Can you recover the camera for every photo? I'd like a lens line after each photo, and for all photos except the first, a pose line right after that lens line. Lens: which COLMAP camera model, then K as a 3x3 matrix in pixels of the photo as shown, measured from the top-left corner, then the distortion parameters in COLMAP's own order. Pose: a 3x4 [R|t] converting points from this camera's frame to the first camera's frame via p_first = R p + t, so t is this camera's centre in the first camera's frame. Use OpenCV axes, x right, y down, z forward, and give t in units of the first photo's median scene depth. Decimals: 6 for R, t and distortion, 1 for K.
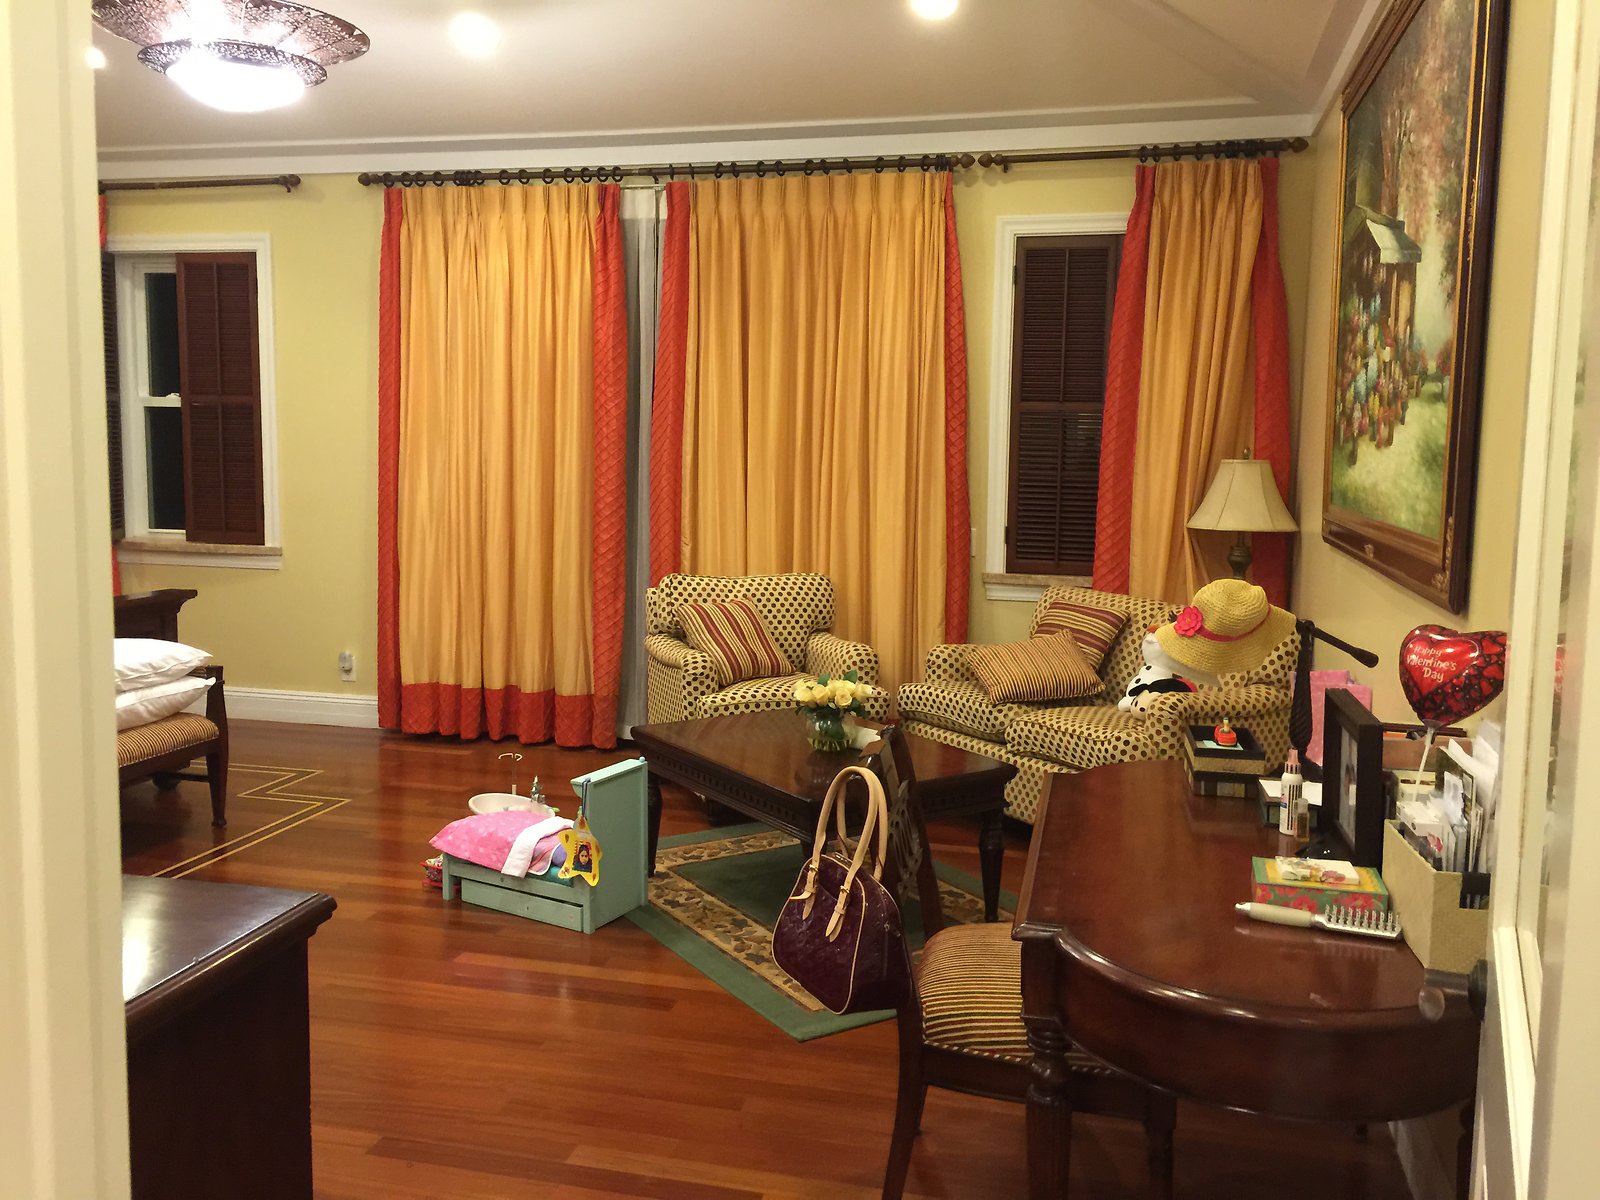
lens RADIAL K [[1352.4, 0, 784.3], [0, 1352.4, 569.4], [0, 0, 1]] dist [0.089007, -0.098204]
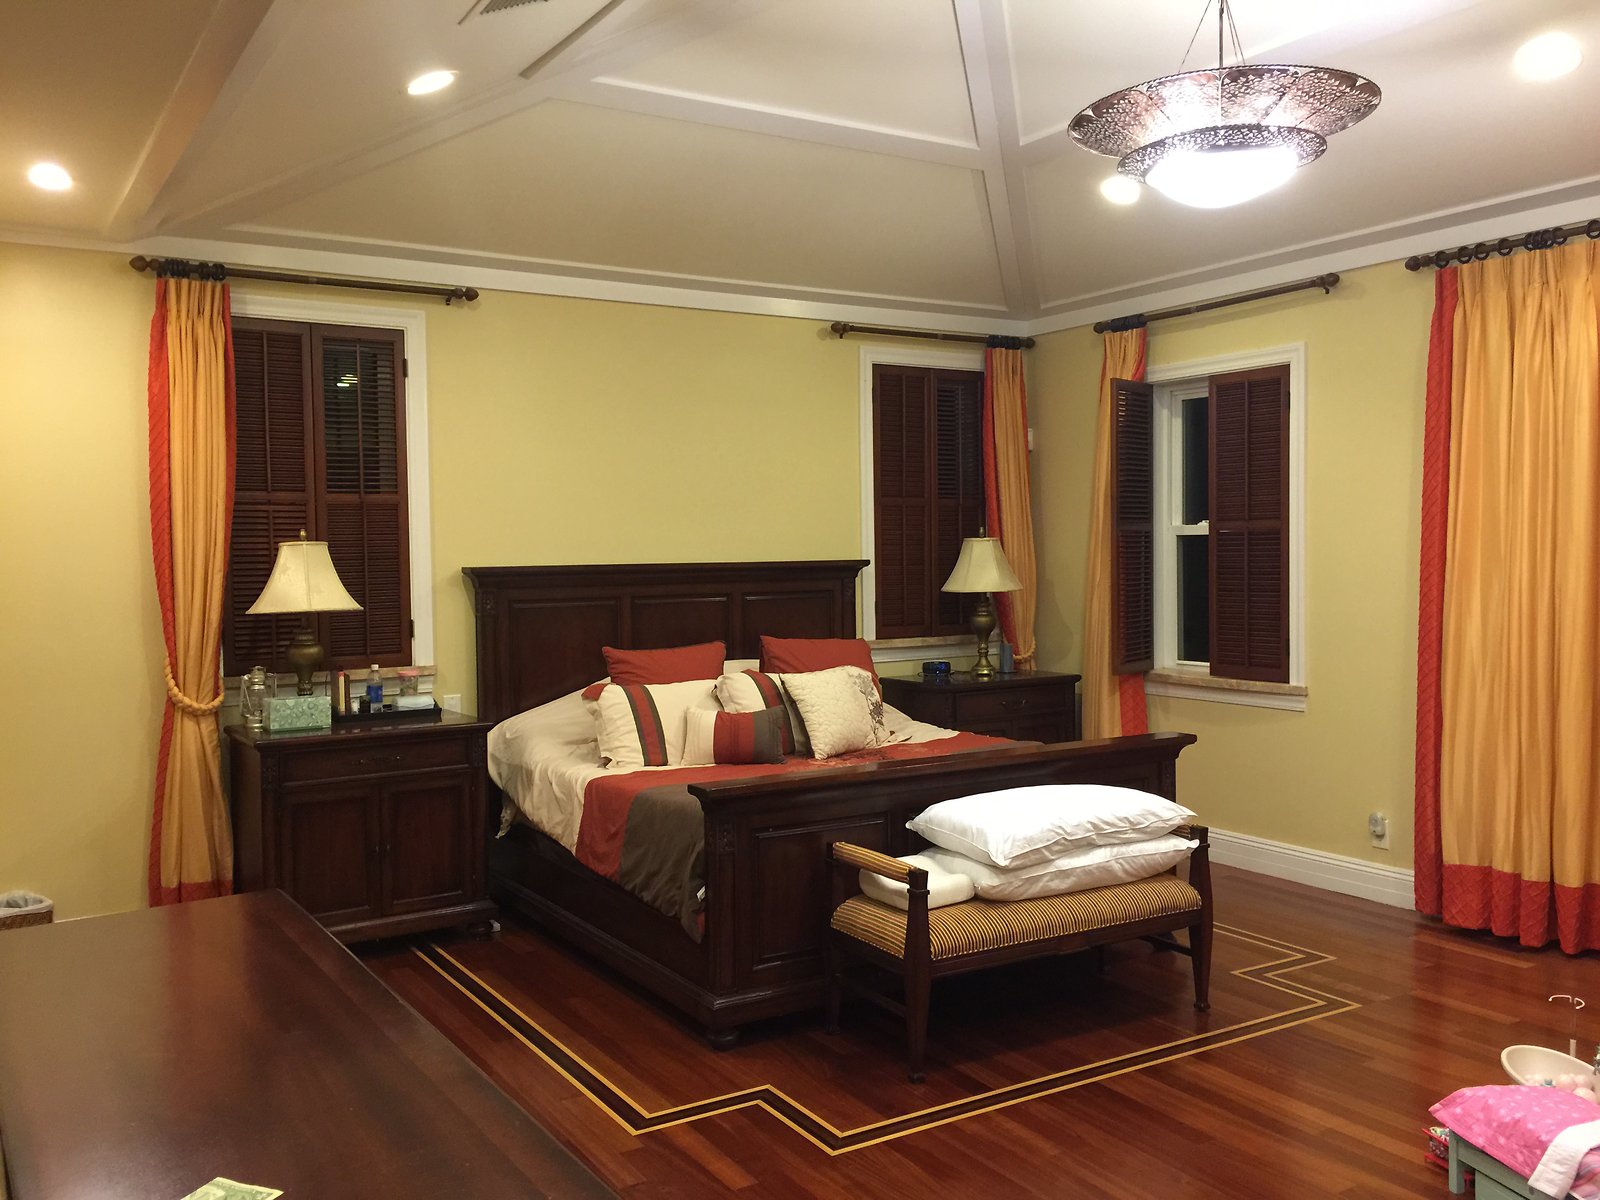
lens RADIAL K [[1351.9, 0, 791.9], [0, 1351.9, 596.0], [0, 0, 1]] dist [0.082330, -0.105458]
pose [[0.722891, -0.000141, -0.690962, 0.006394], [-0.043453, 0.998011, -0.045665, -0.023289], [0.689594, 0.063035, 0.721447, 0.138450]]
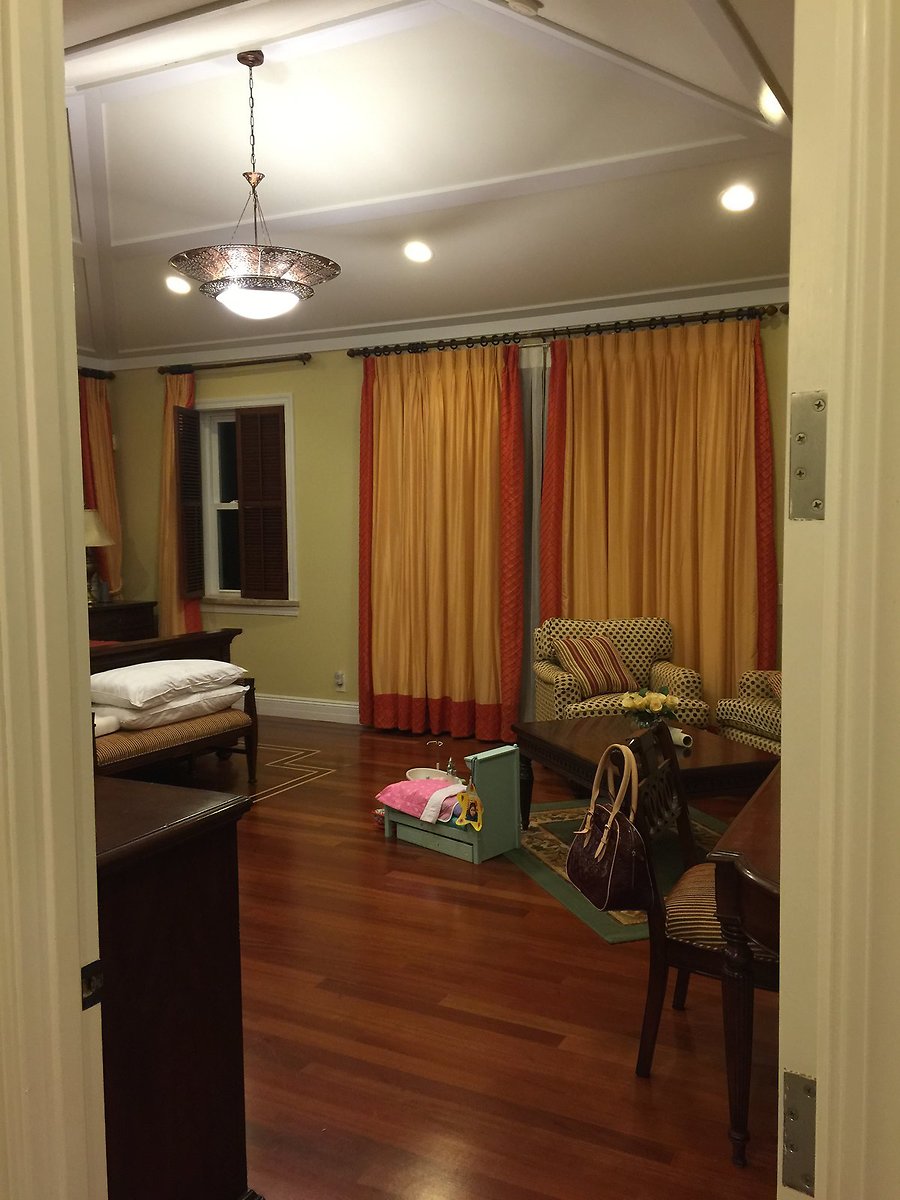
lens RADIAL K [[1013.9, 0, 447.1], [0, 1013.9, 594.9], [0, 0, 1]] dist [0.082330, -0.105458]
pose [[0.972983, -0.006575, -0.230784, 0.052769], [0.001117, 0.999717, -0.023770, 0.003999], [0.230874, 0.022870, 0.972715, -0.048564]]
